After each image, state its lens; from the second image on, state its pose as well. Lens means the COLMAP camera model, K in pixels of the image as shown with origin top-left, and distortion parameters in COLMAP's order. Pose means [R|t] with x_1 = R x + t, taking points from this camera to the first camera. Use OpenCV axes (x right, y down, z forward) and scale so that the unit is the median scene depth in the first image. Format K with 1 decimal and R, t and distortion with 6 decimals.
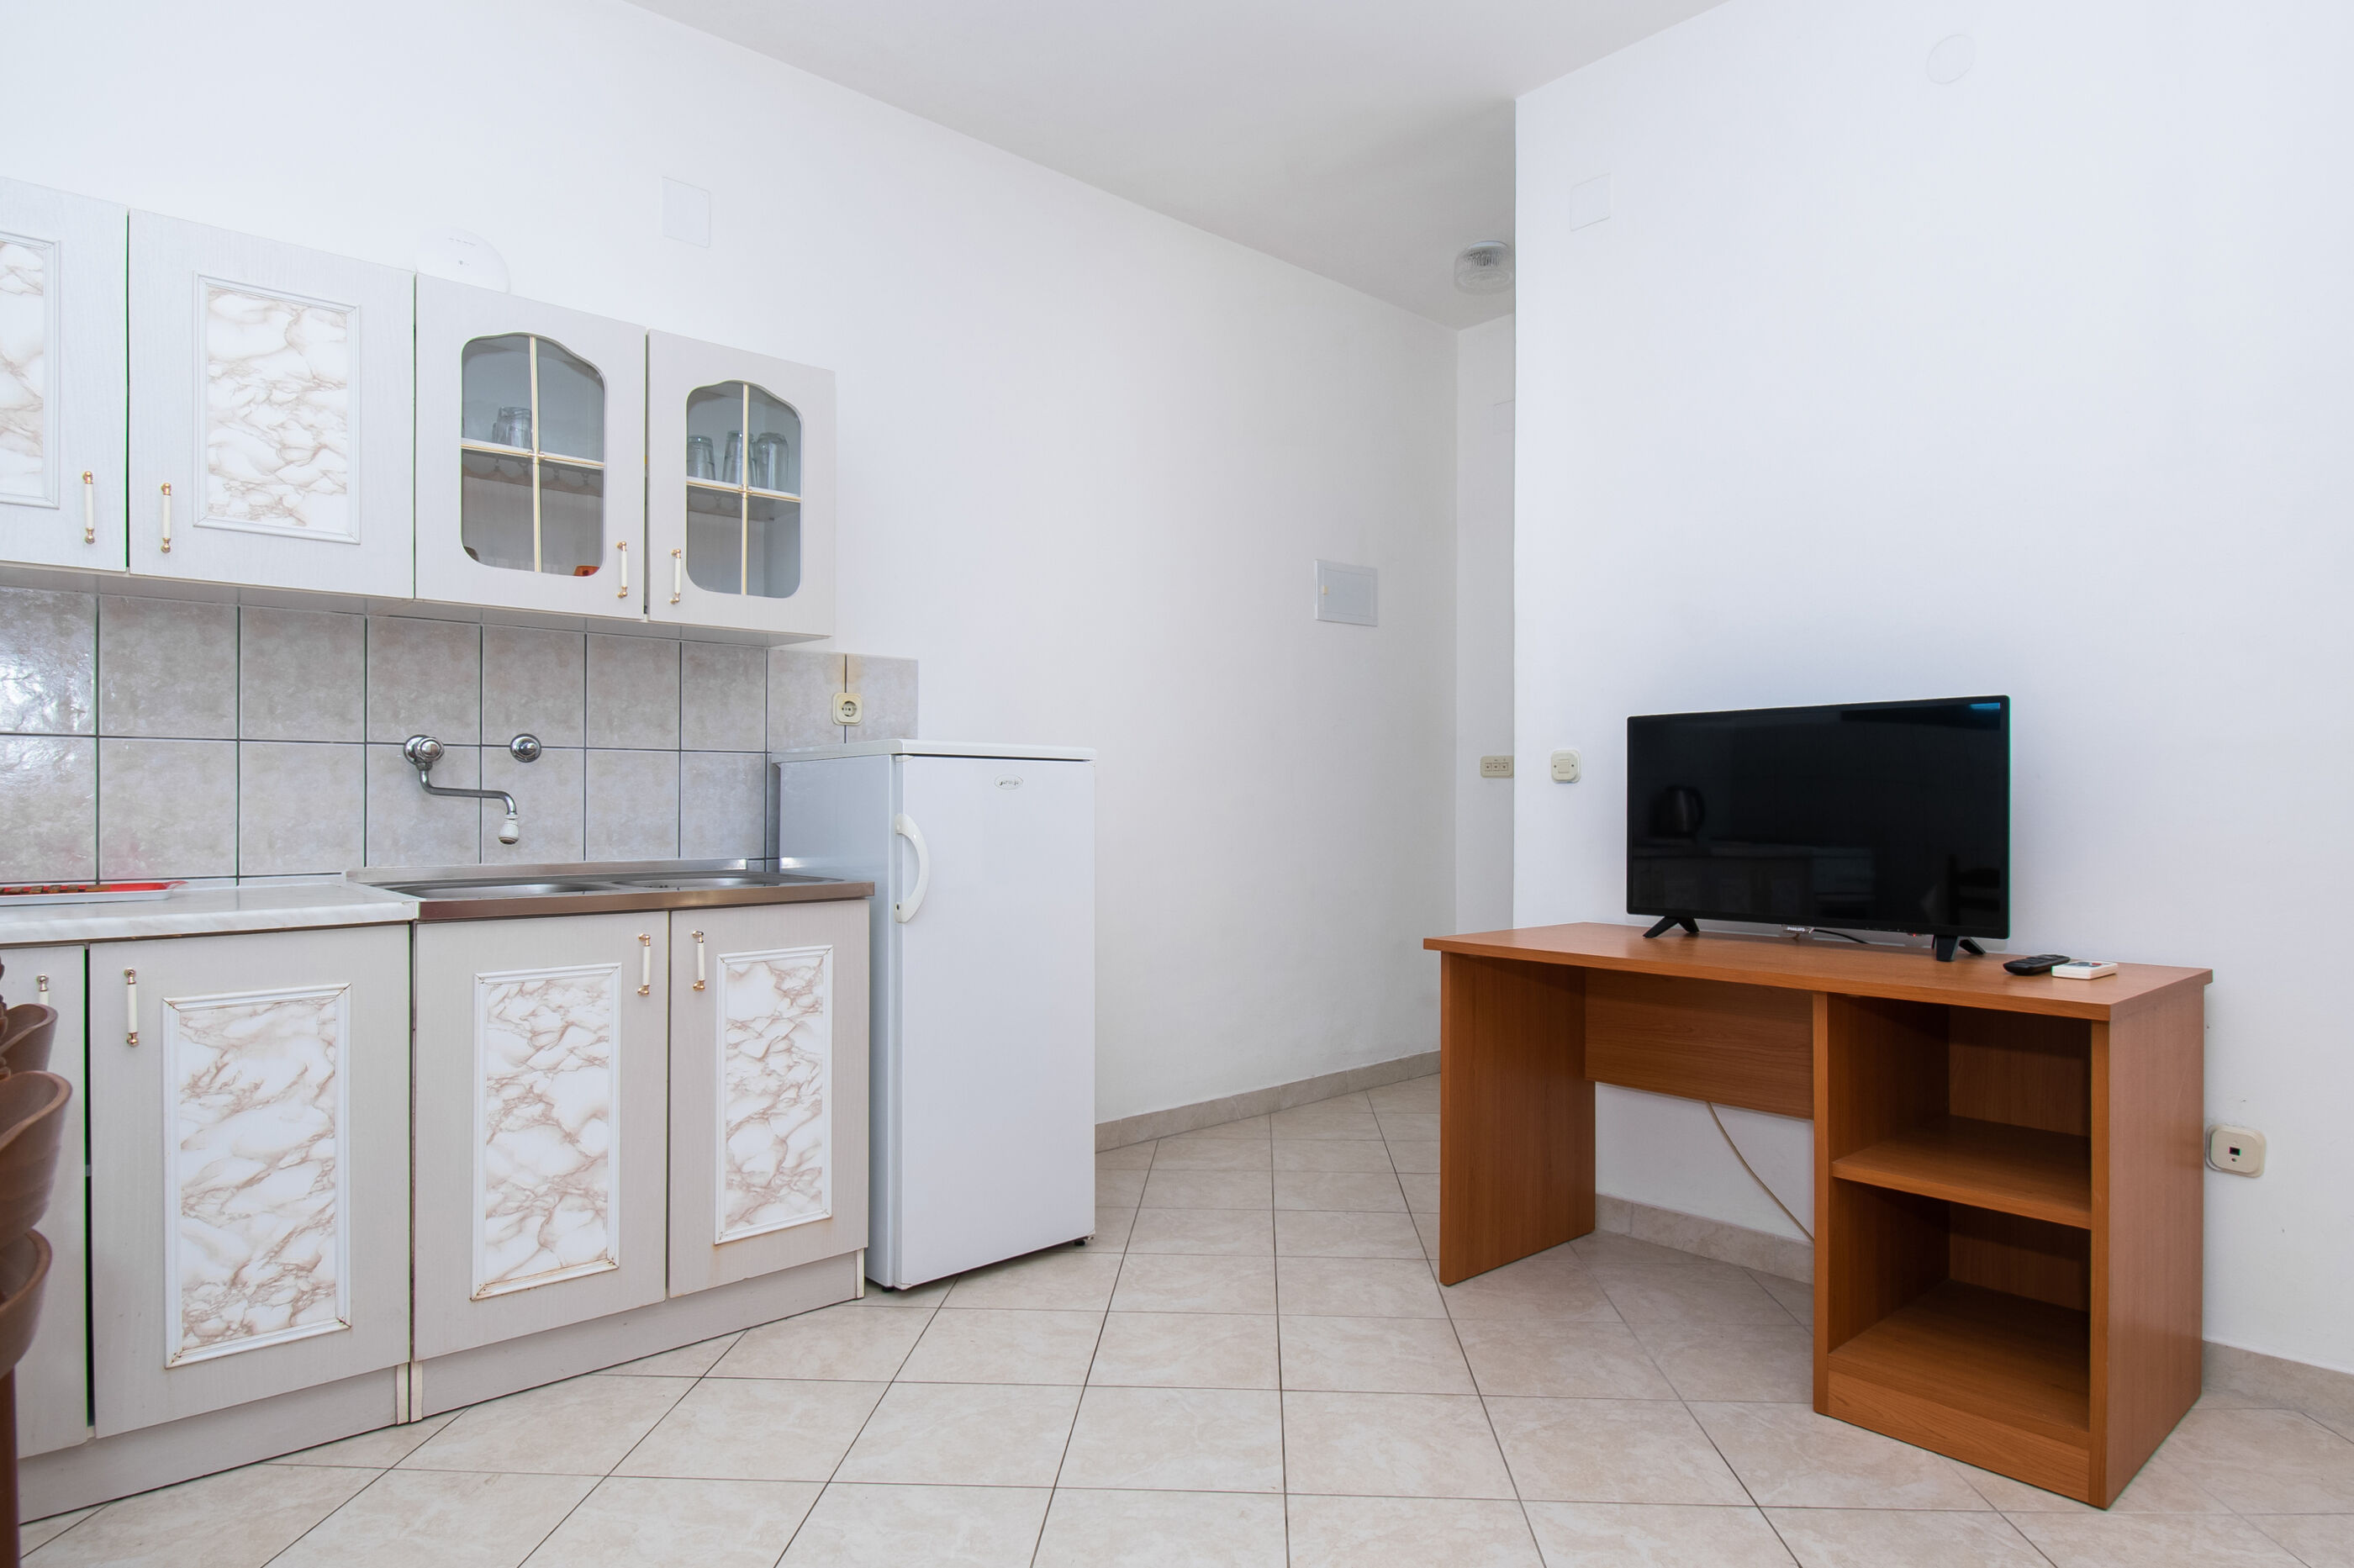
lens RADIAL K [[1281.1, 0, 1167.9], [0, 1281.1, 802.9], [0, 0, 1]] dist [-0.002255, -0.013547]
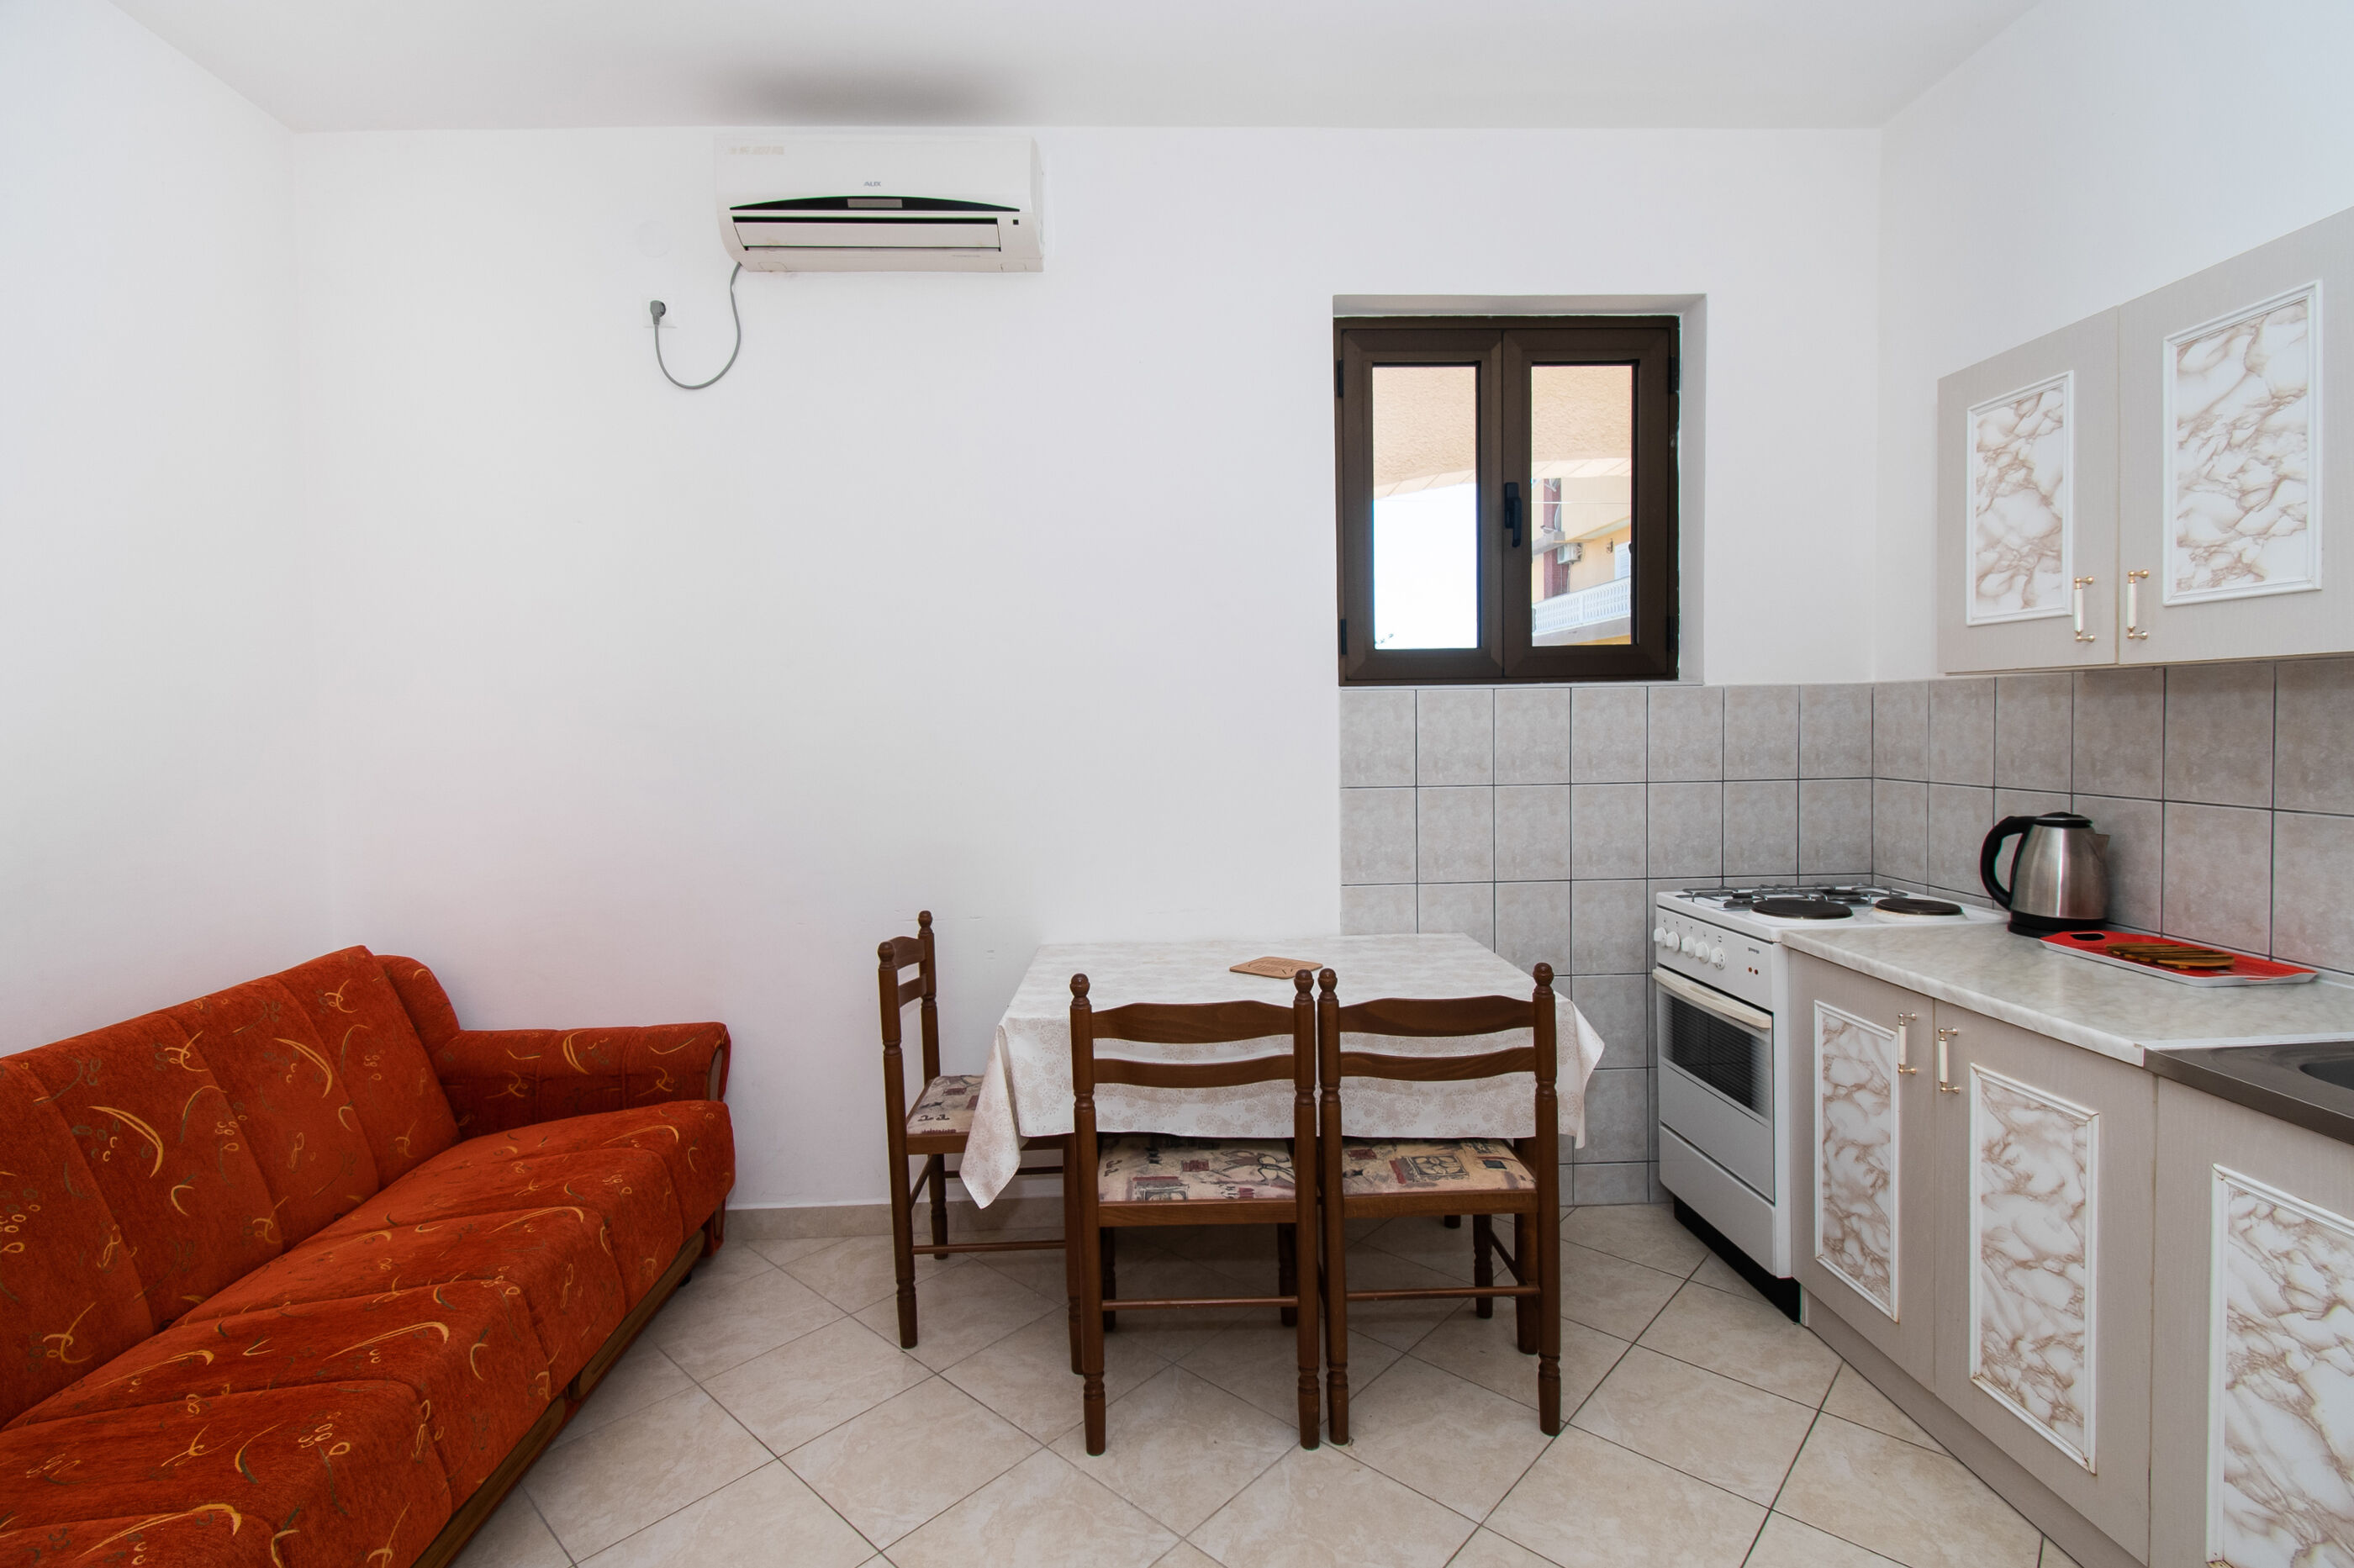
lens RADIAL K [[1055.6, 0, 1182.6], [0, 1055.6, 771.3], [0, 0, 1]] dist [0.008424, -0.017153]
pose [[-0.625724, 0.049061, -0.778500, 0.298996], [0.016191, 0.998622, 0.049919, -0.132786], [0.779876, 0.018630, -0.625657, 0.835474]]
